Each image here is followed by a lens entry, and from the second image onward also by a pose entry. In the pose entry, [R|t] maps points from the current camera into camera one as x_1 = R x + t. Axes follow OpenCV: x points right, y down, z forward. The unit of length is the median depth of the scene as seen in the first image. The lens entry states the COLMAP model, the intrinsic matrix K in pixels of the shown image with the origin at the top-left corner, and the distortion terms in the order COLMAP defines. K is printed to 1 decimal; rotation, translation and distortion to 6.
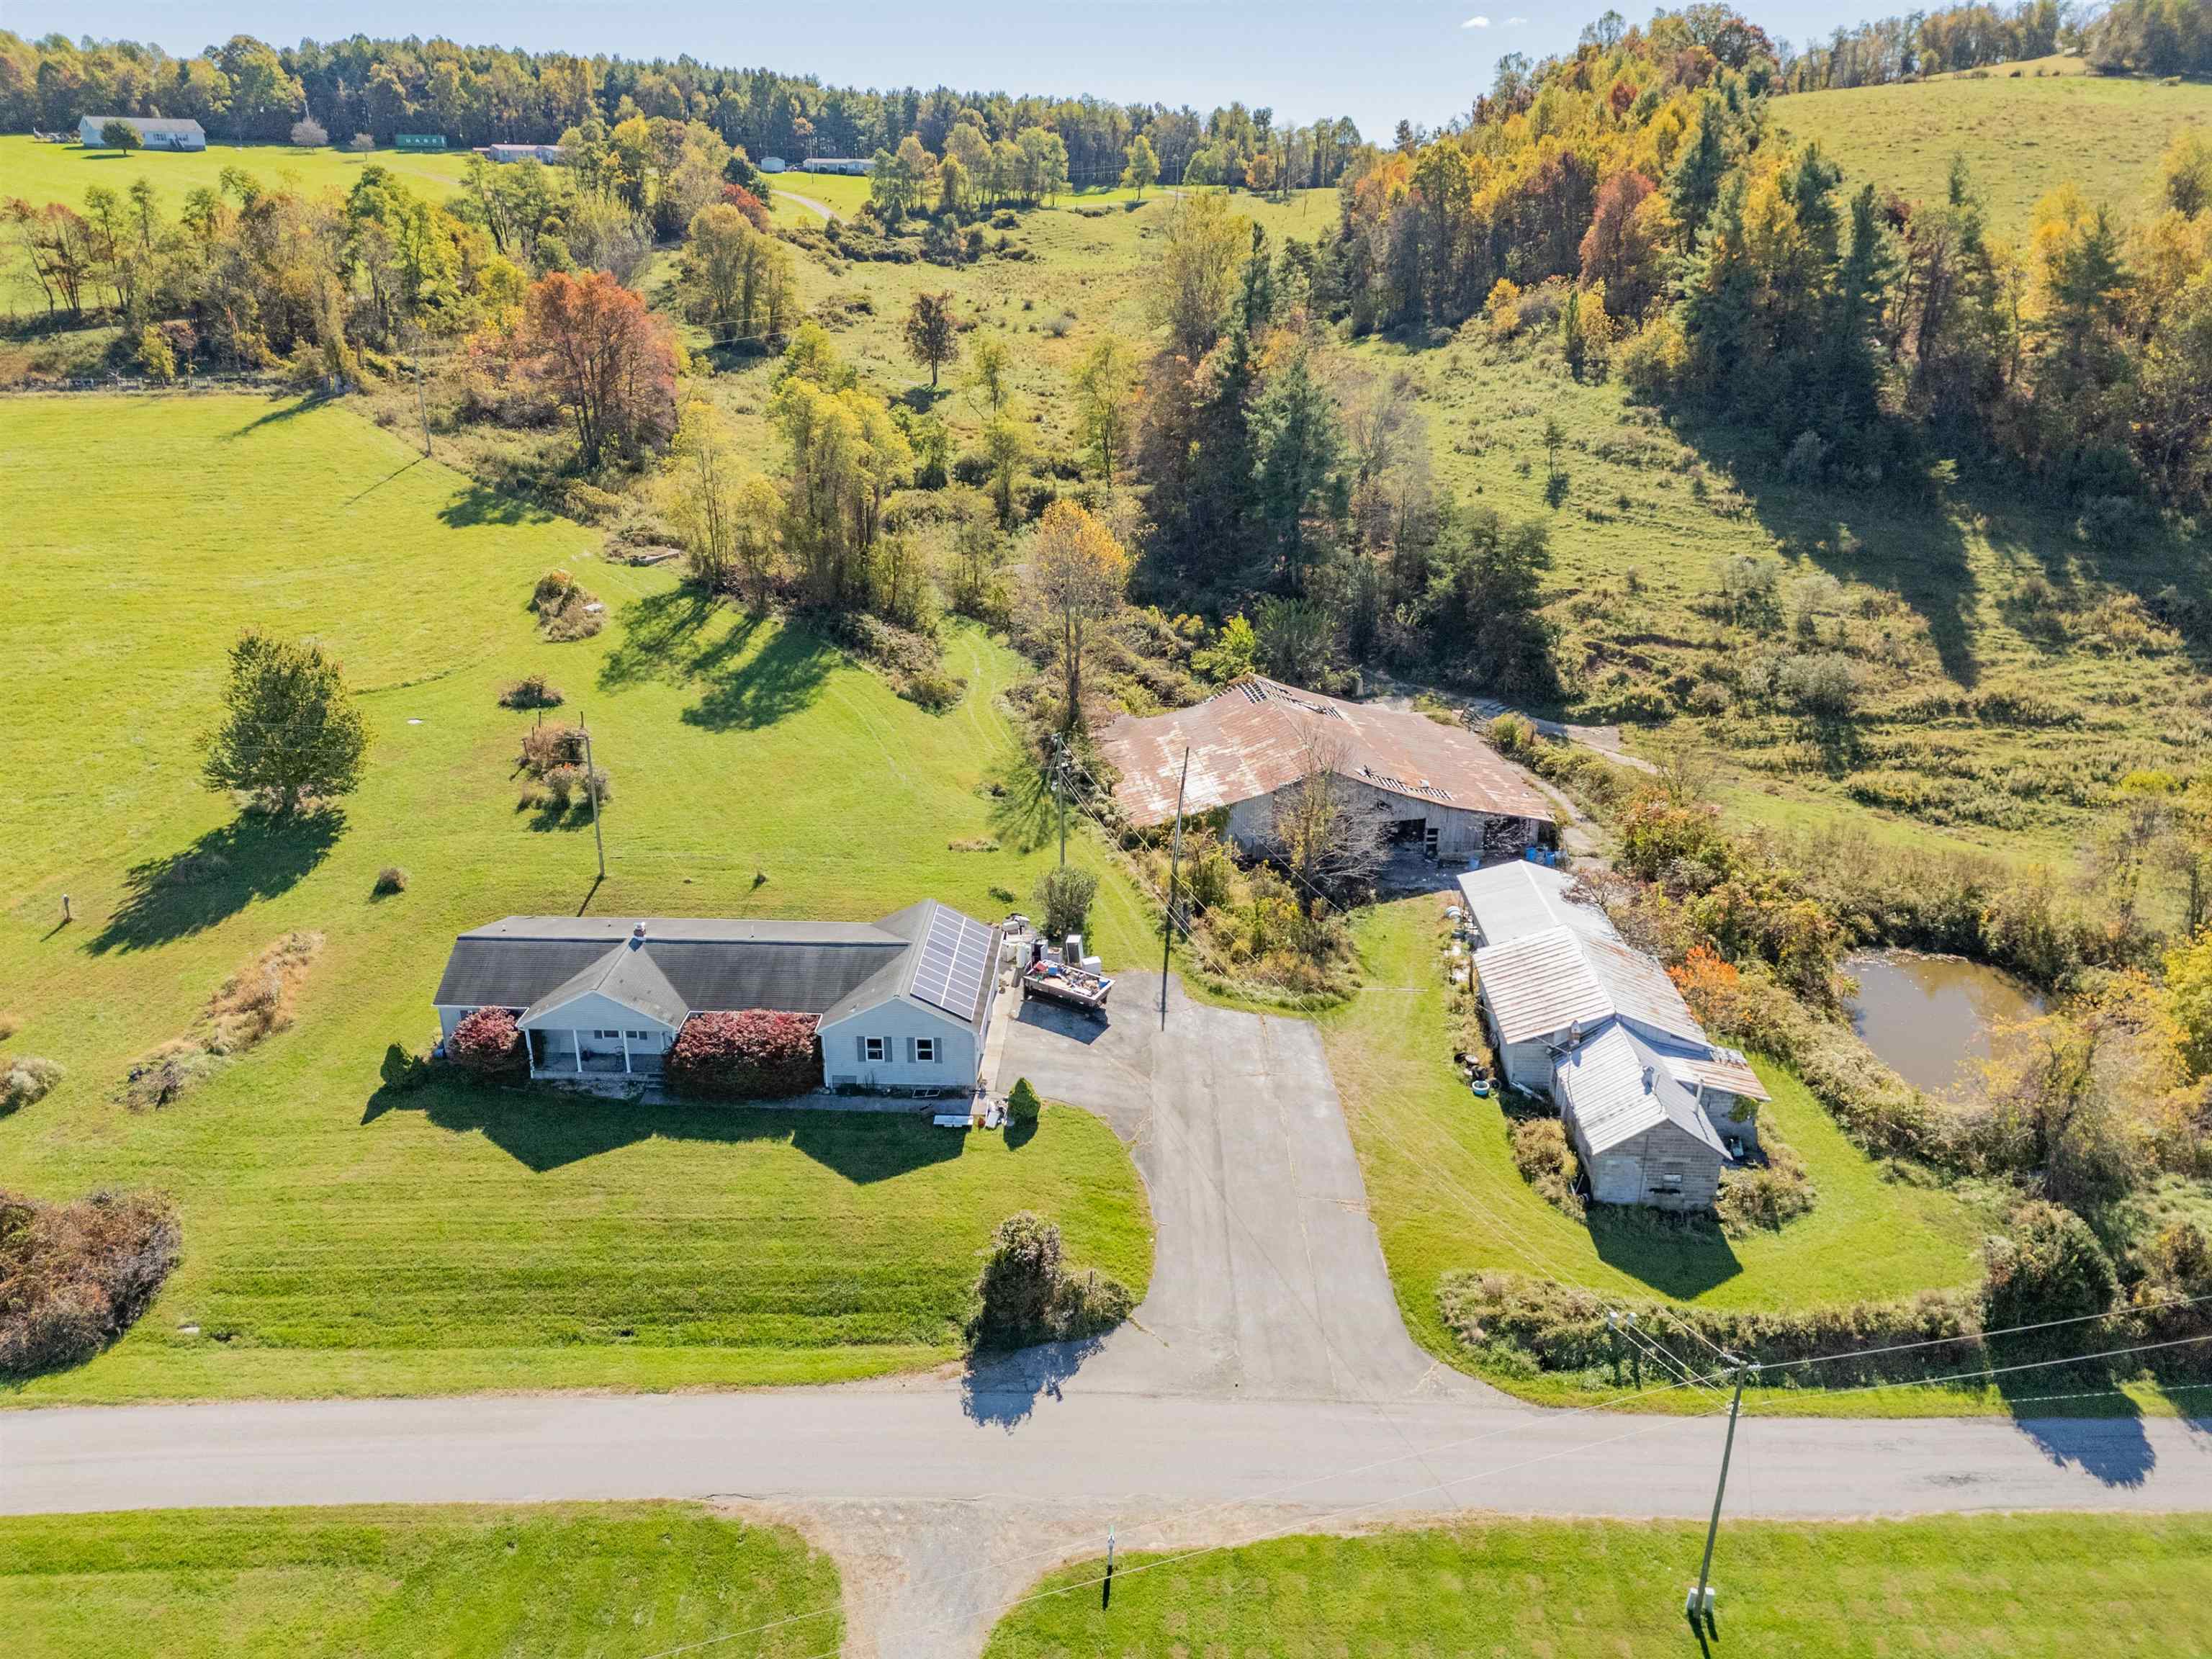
lens RADIAL K [[1623.0, 0, 1110.0], [0, 1623.0, 828.0], [0, 0, 1]] dist [0.080298, -0.075715]
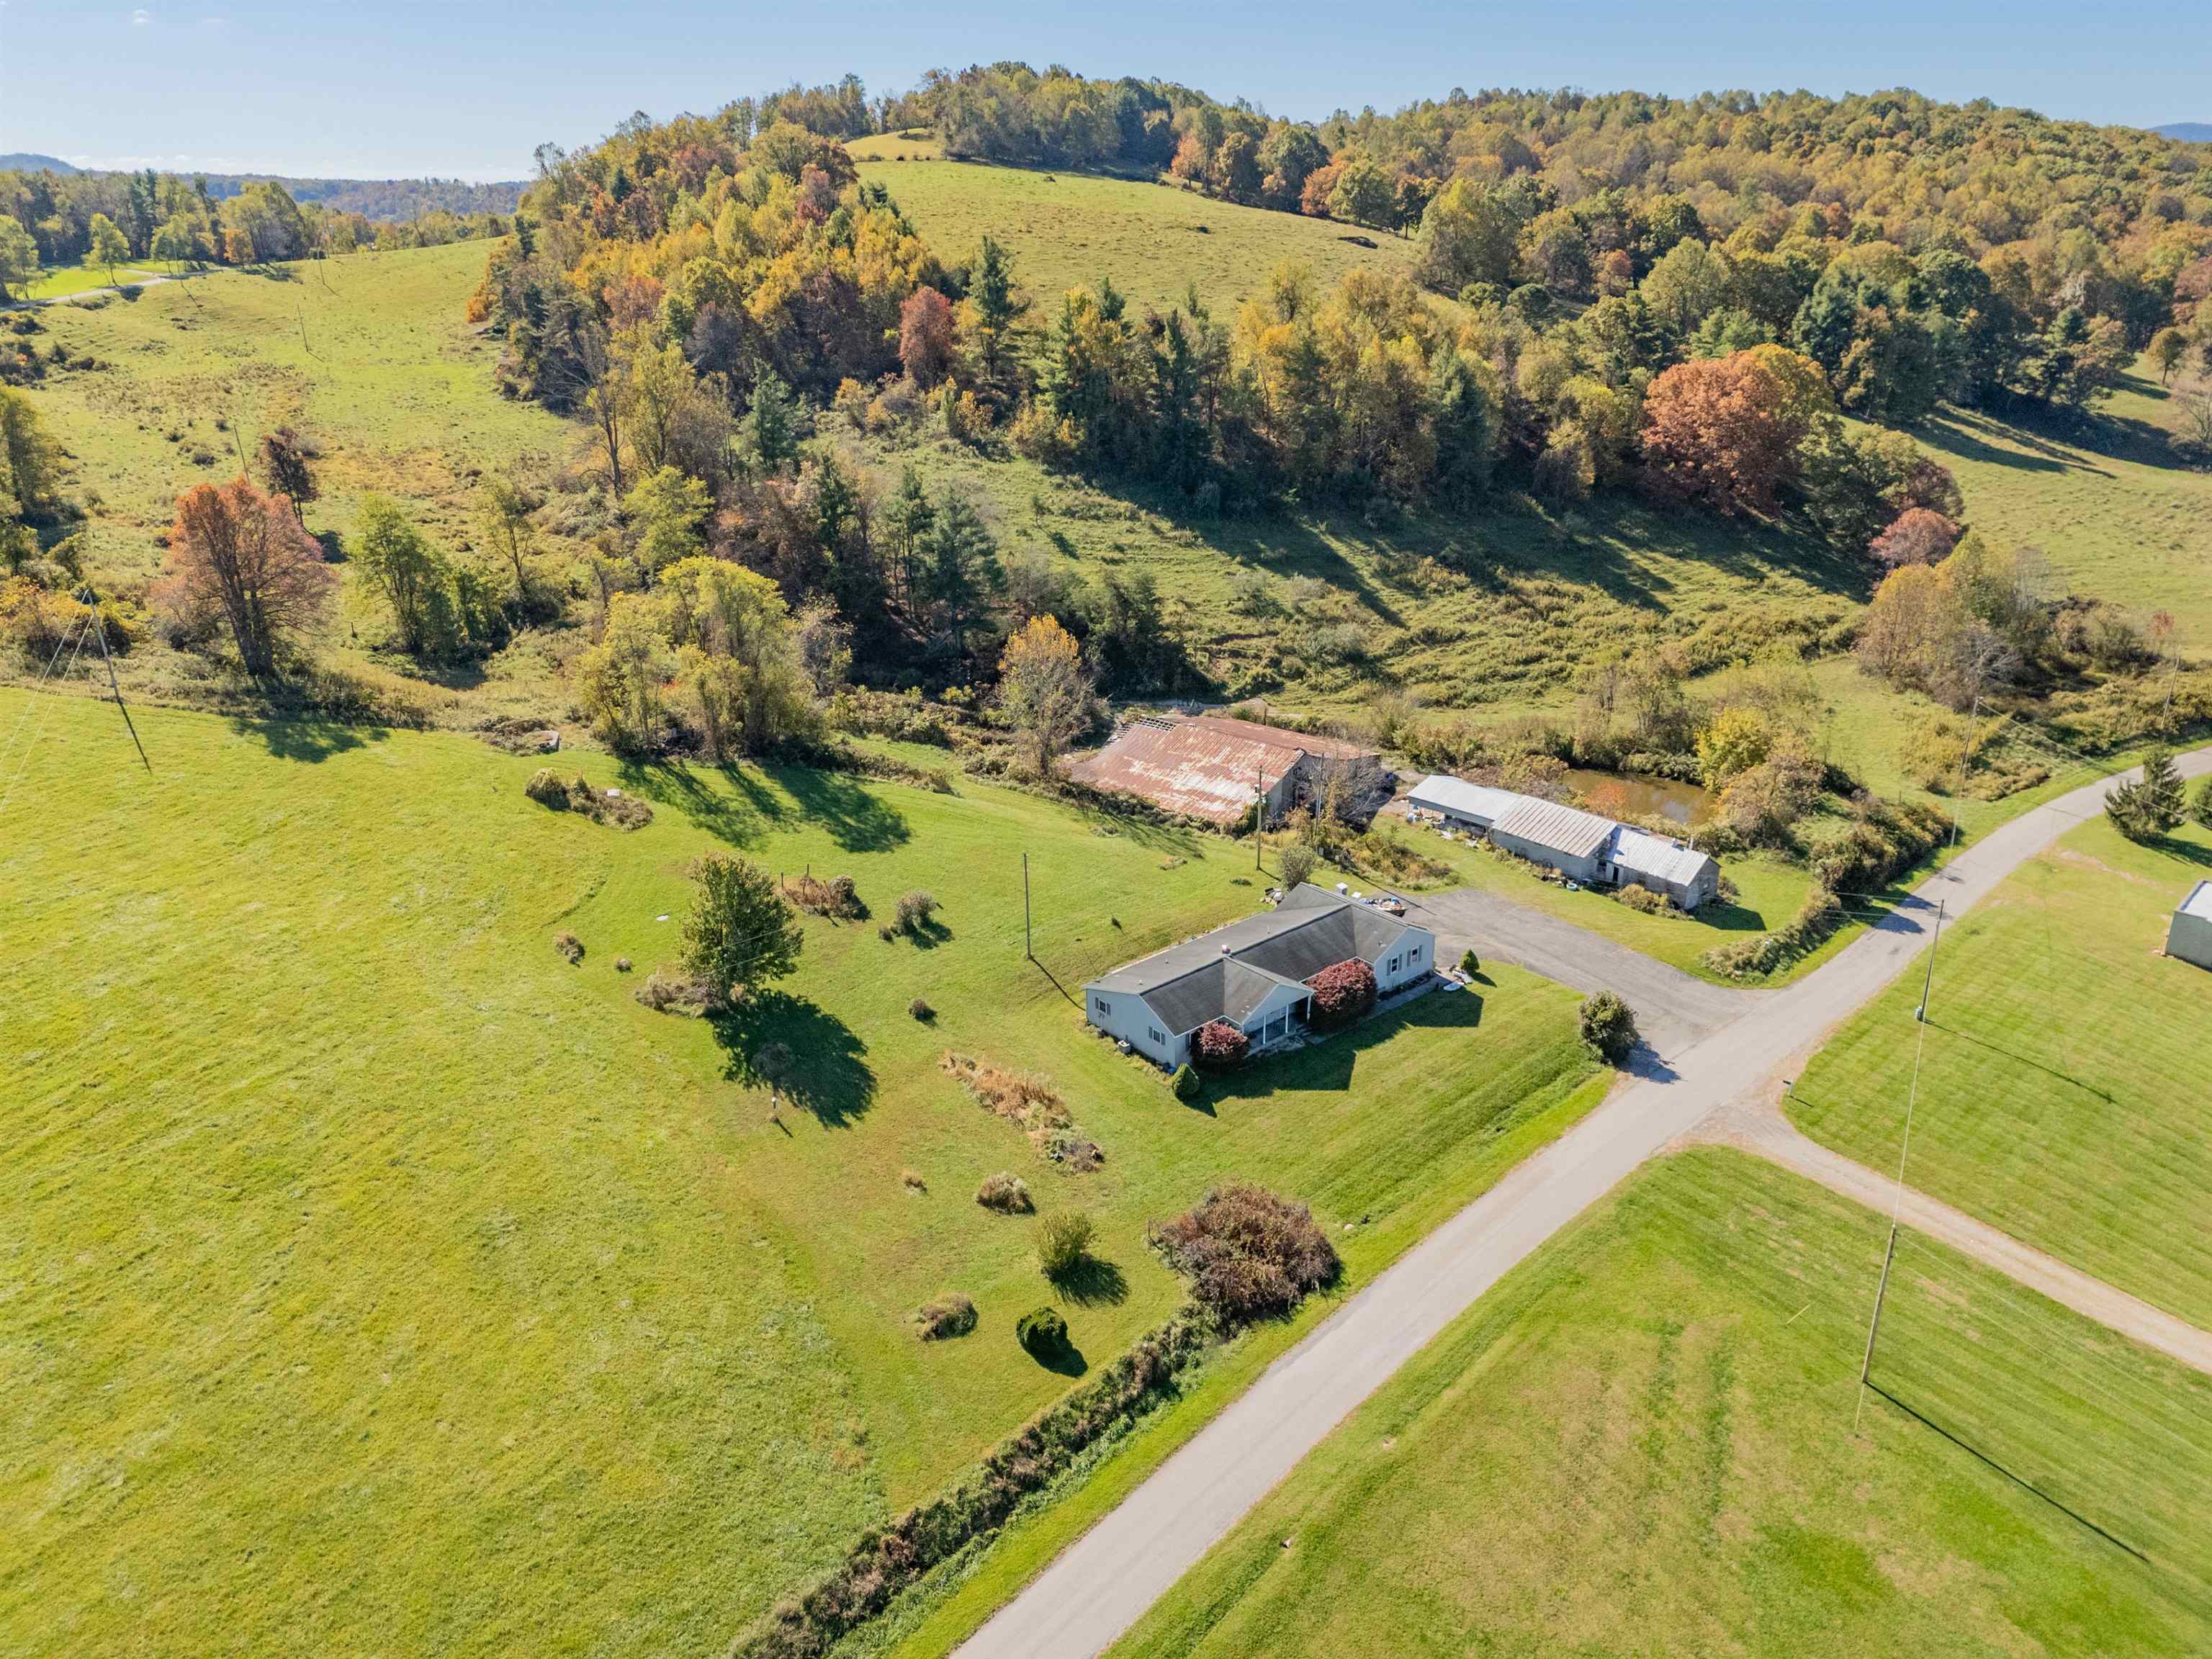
lens RADIAL K [[1623.0, 0, 1110.0], [0, 1623.0, 828.0], [0, 0, 1]] dist [0.080298, -0.075715]
pose [[0.728430, -0.266769, 0.631050, -0.802559], [0.266933, 0.958801, 0.097198, -0.136030], [-0.630981, 0.097647, 0.769629, -0.044956]]
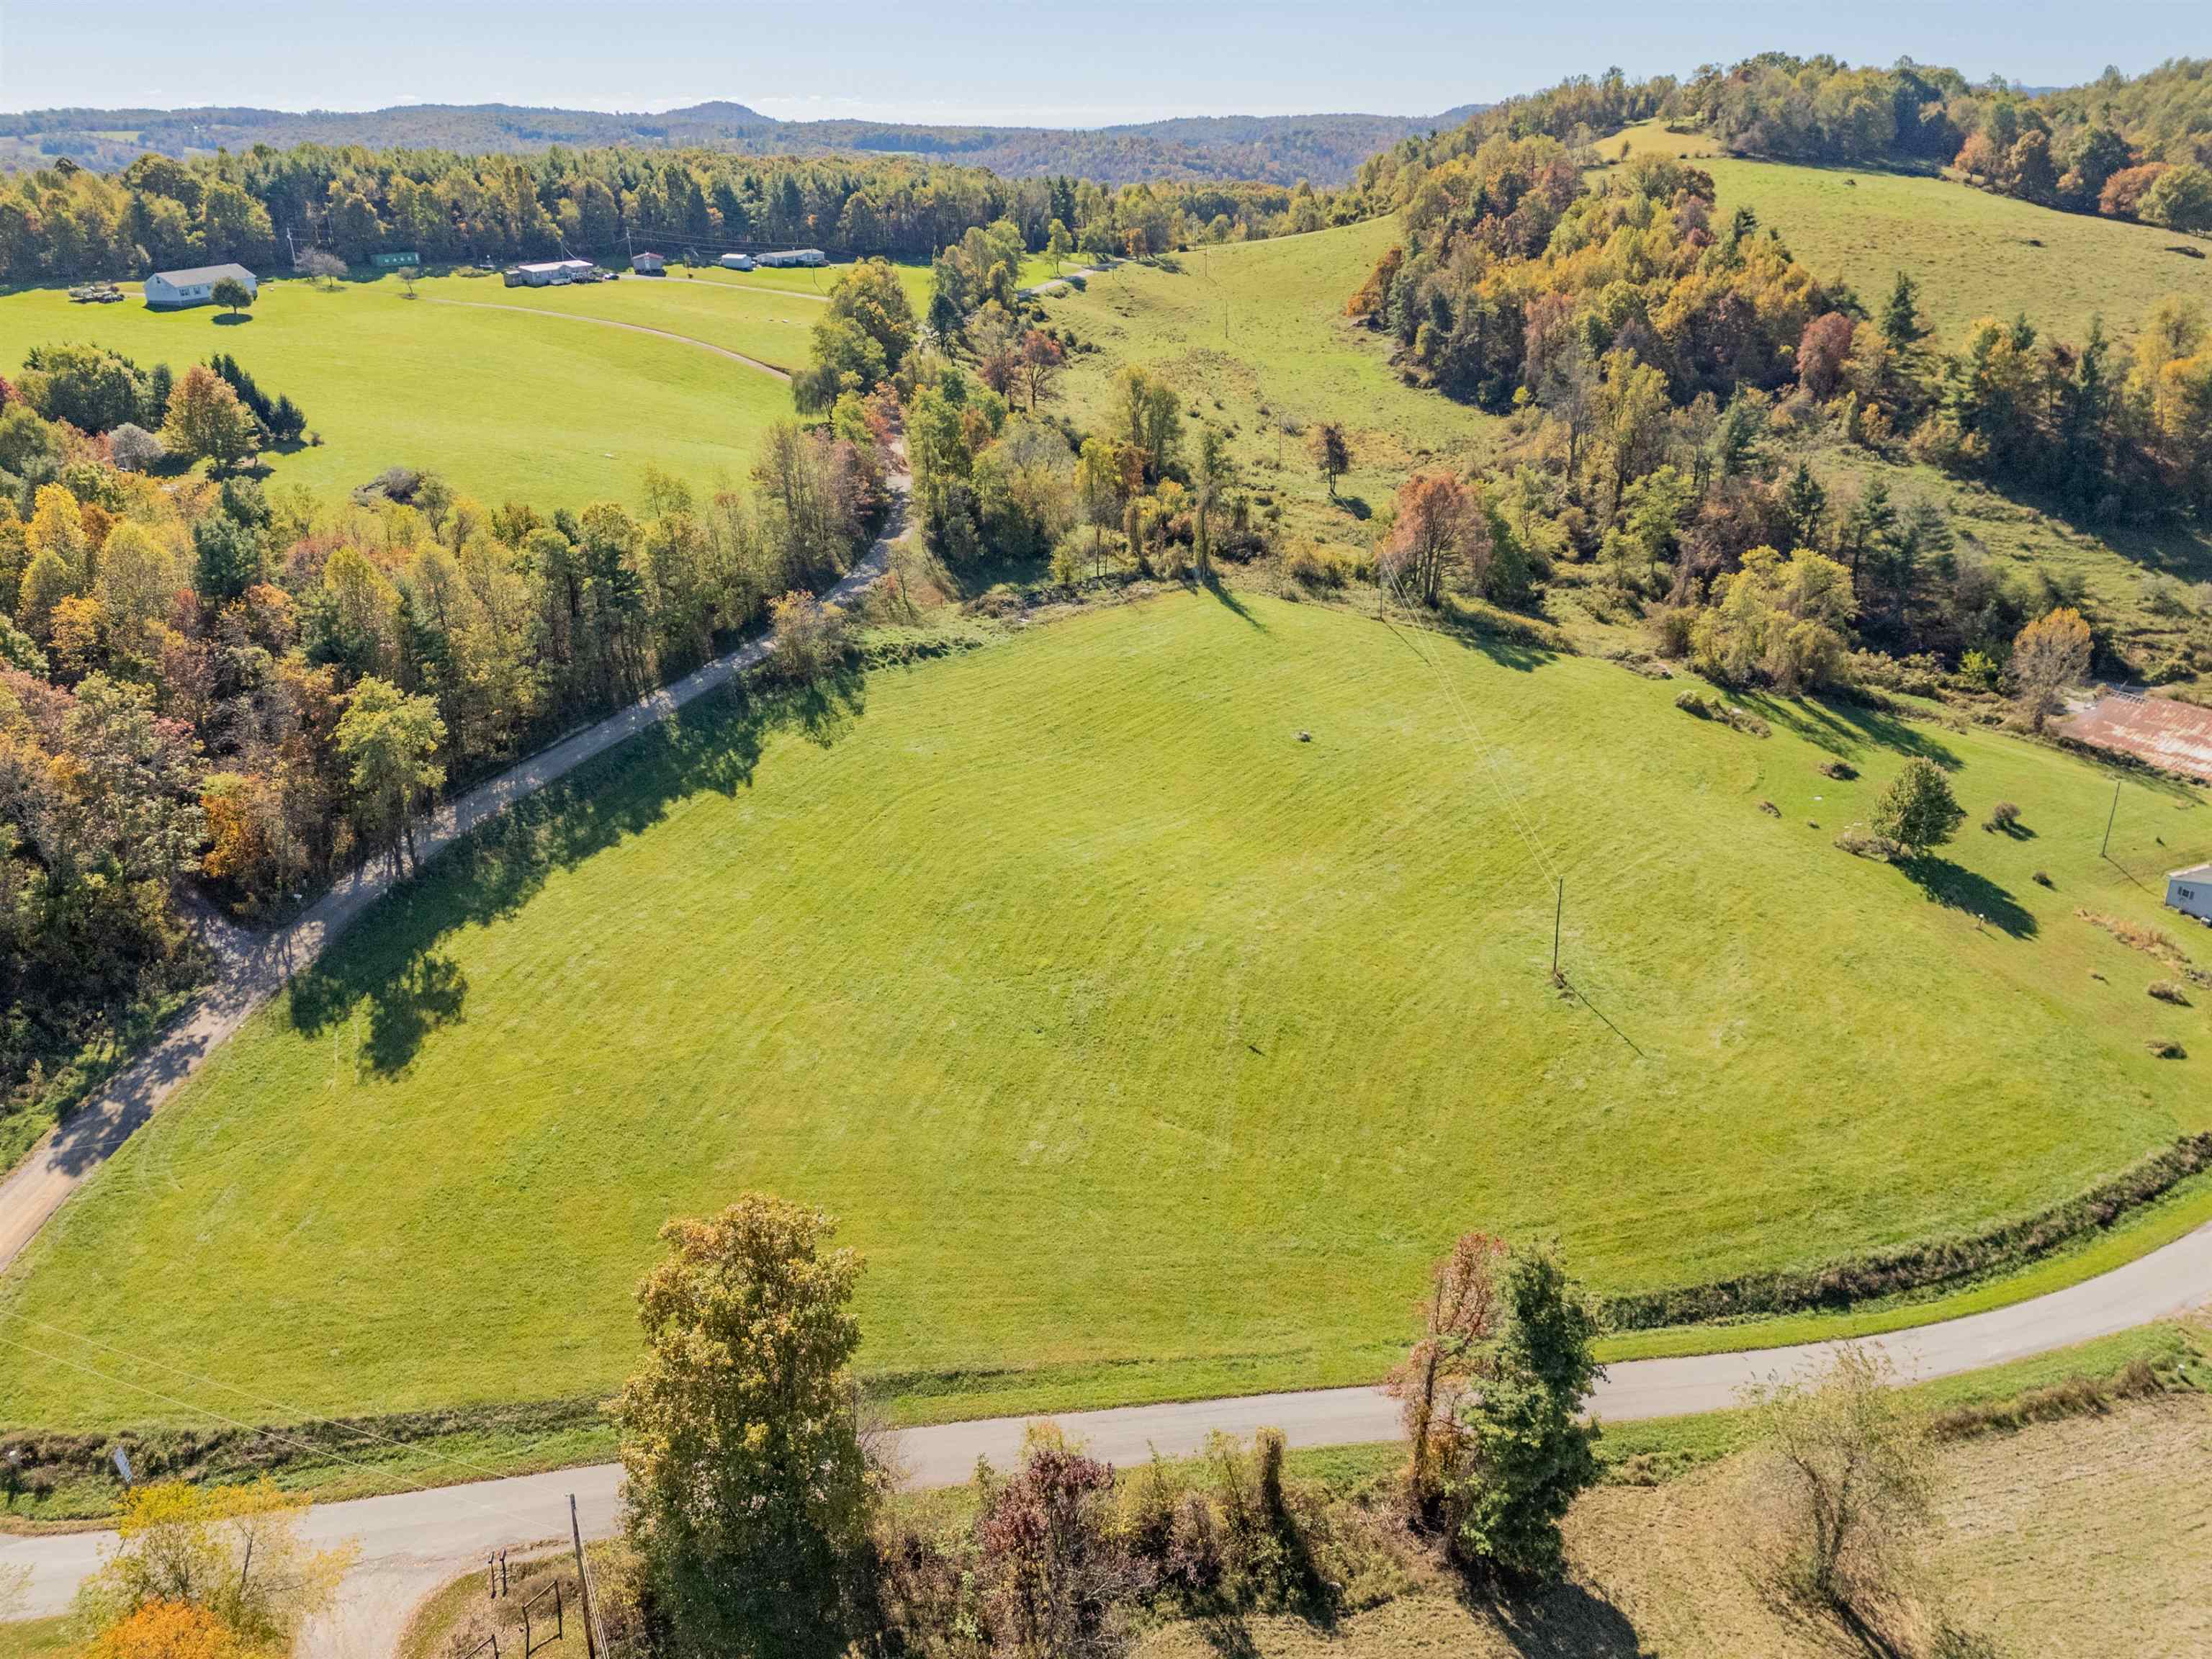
lens RADIAL K [[1627.4, 0, 1113.4], [0, 1627.4, 818.5], [0, 0, 1]] dist [0.081341, -0.081174]
pose [[0.905074, -0.184728, 0.383035, -1.549060], [0.175057, 0.982710, 0.060295, -0.244326], [-0.387551, 0.012482, 0.921764, -0.231248]]
